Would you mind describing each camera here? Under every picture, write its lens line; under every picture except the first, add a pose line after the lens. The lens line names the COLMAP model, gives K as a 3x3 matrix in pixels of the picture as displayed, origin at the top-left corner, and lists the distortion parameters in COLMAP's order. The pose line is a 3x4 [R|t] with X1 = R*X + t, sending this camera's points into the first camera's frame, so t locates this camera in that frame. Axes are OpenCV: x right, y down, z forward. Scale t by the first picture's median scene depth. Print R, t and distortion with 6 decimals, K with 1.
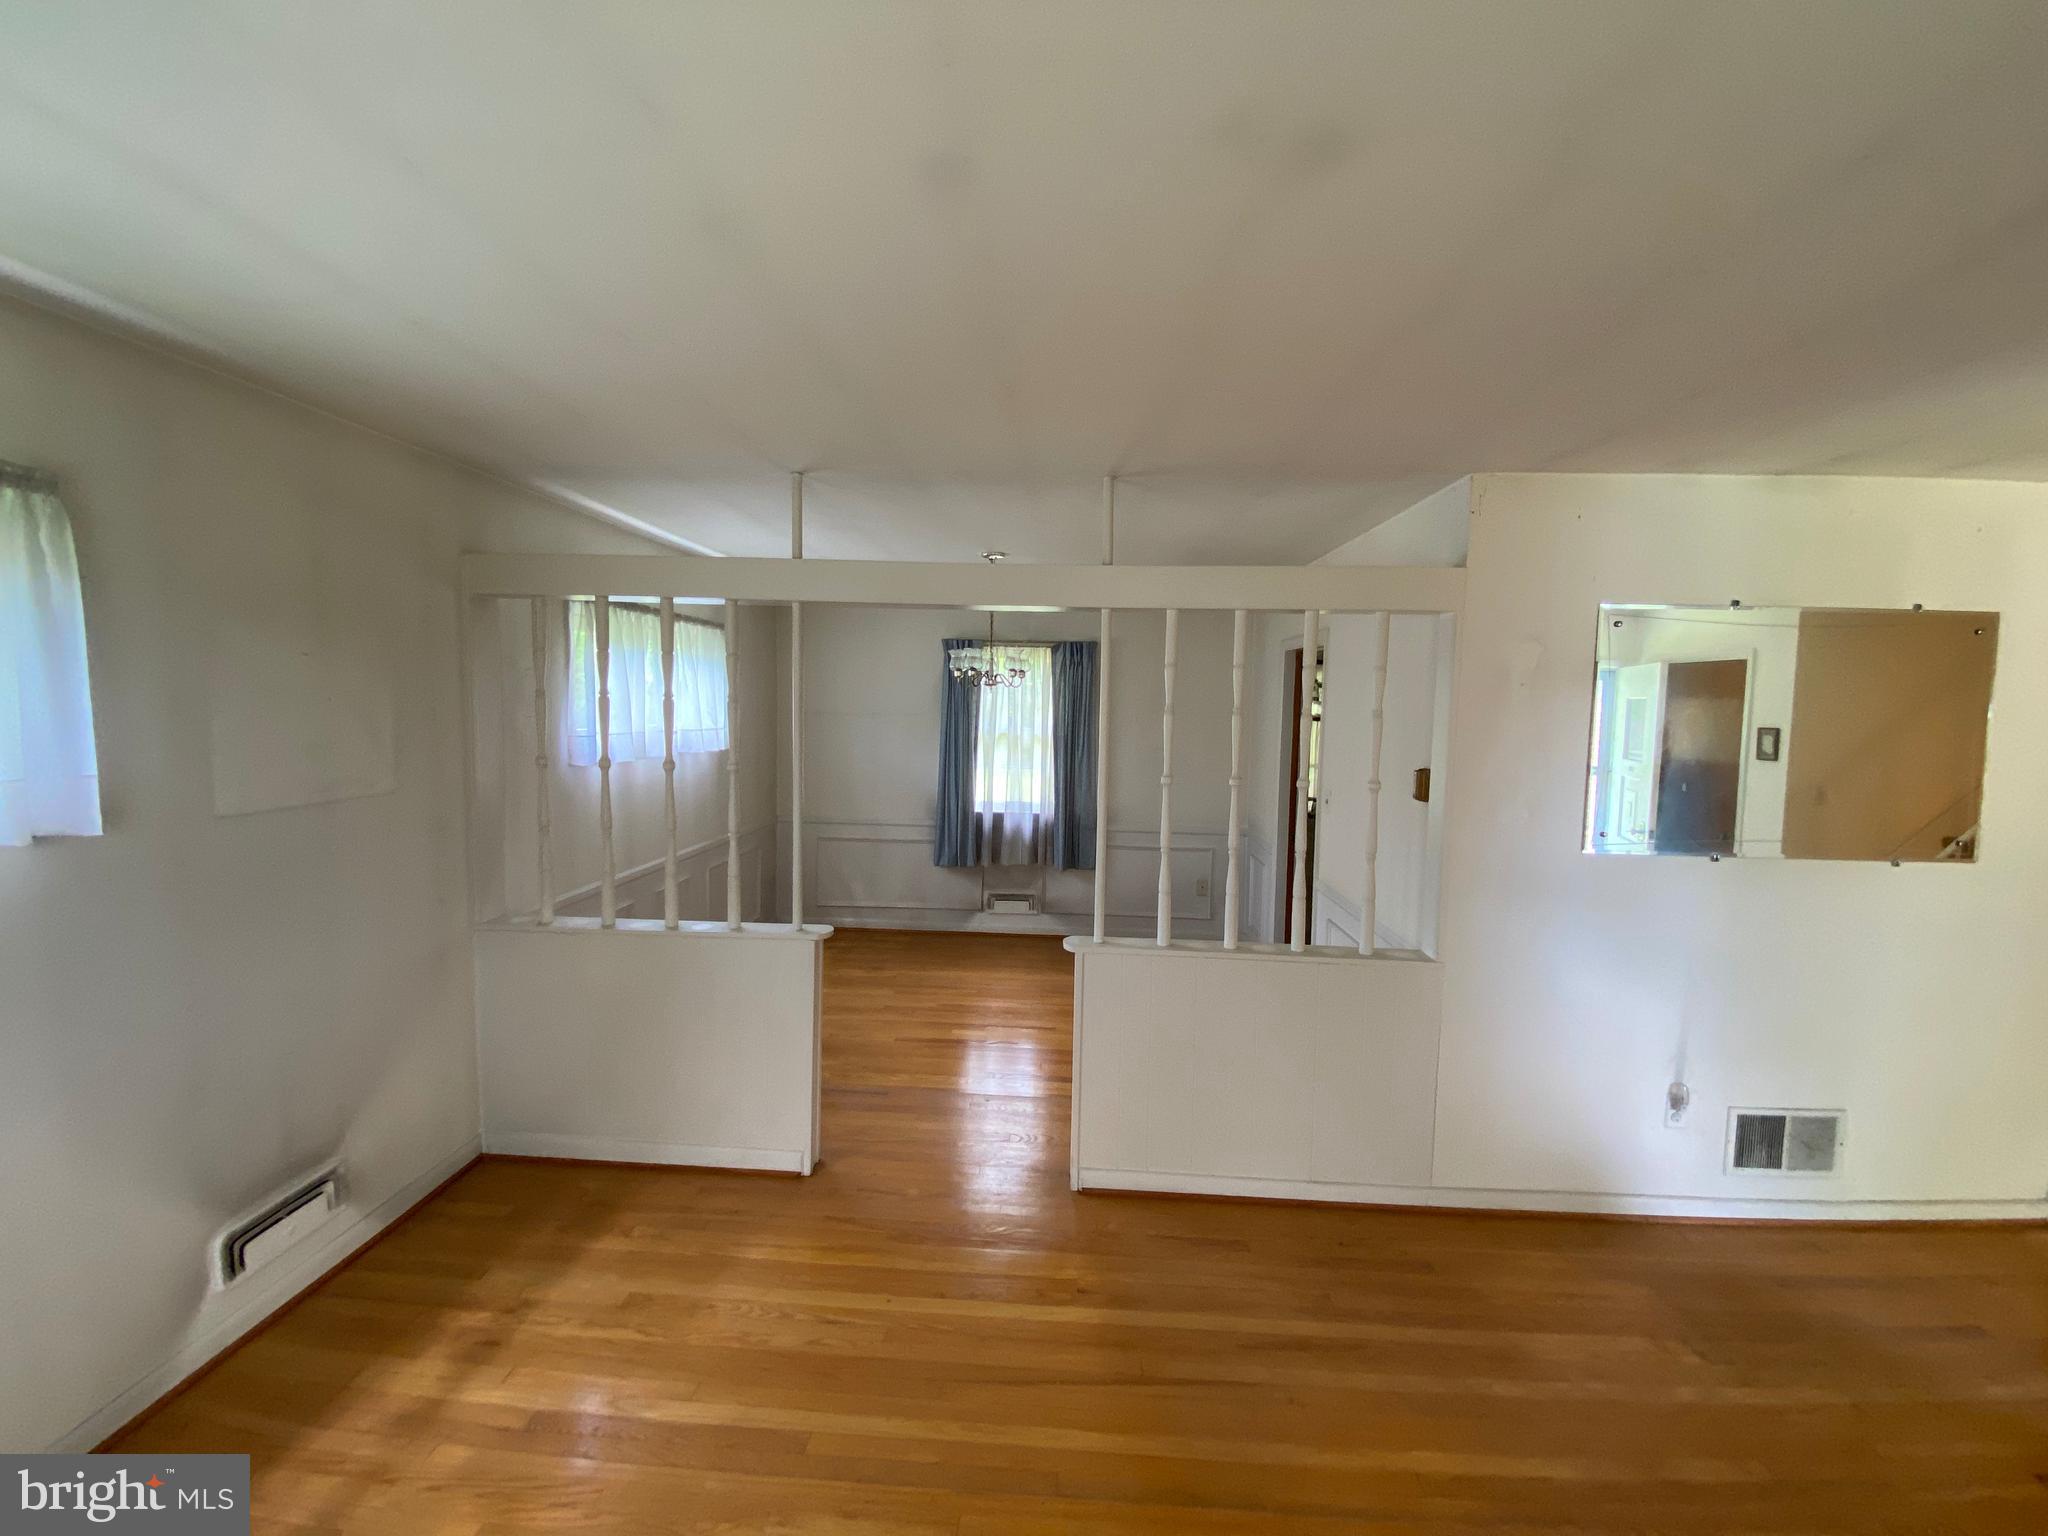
lens RADIAL K [[834.7, 0, 1027.0], [0, 834.7, 768.4], [0, 0, 1]] dist [0.003084, -0.000201]
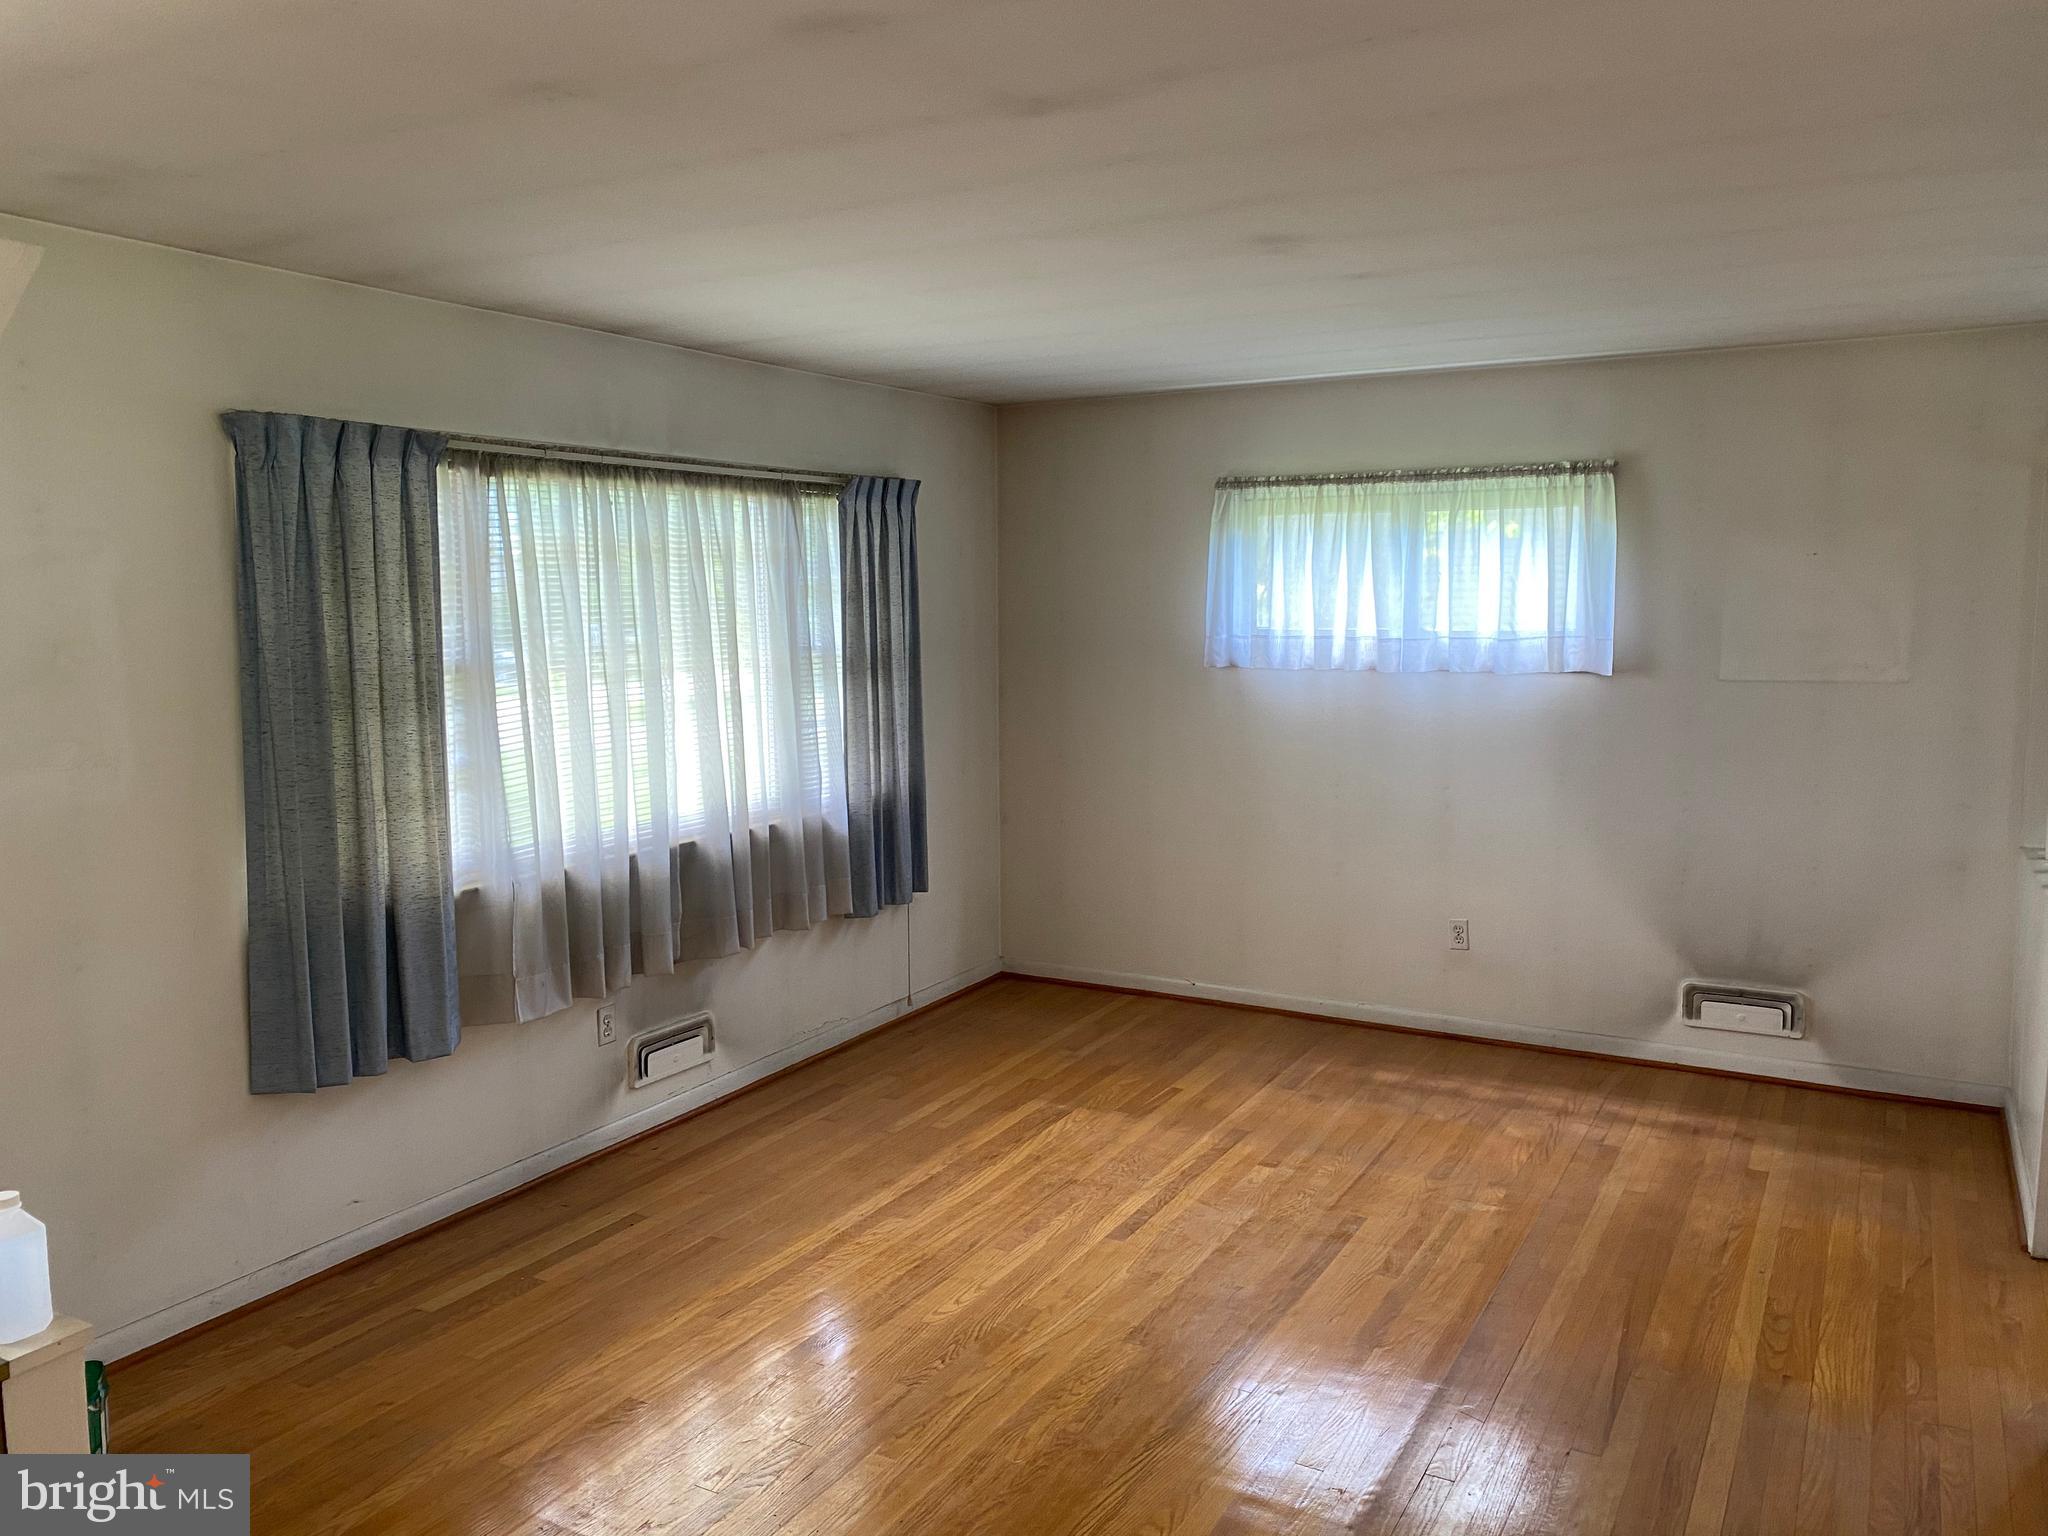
lens RADIAL K [[1566.3, 0, 1023.9], [0, 1566.3, 768.8], [0, 0, 1]] dist [-0.001856, -0.000871]
pose [[-0.428811, 0.090069, -0.898893, 1.633408], [-0.057875, 0.990235, 0.126831, -0.051688], [0.901538, 0.106410, -0.419411, 0.958535]]
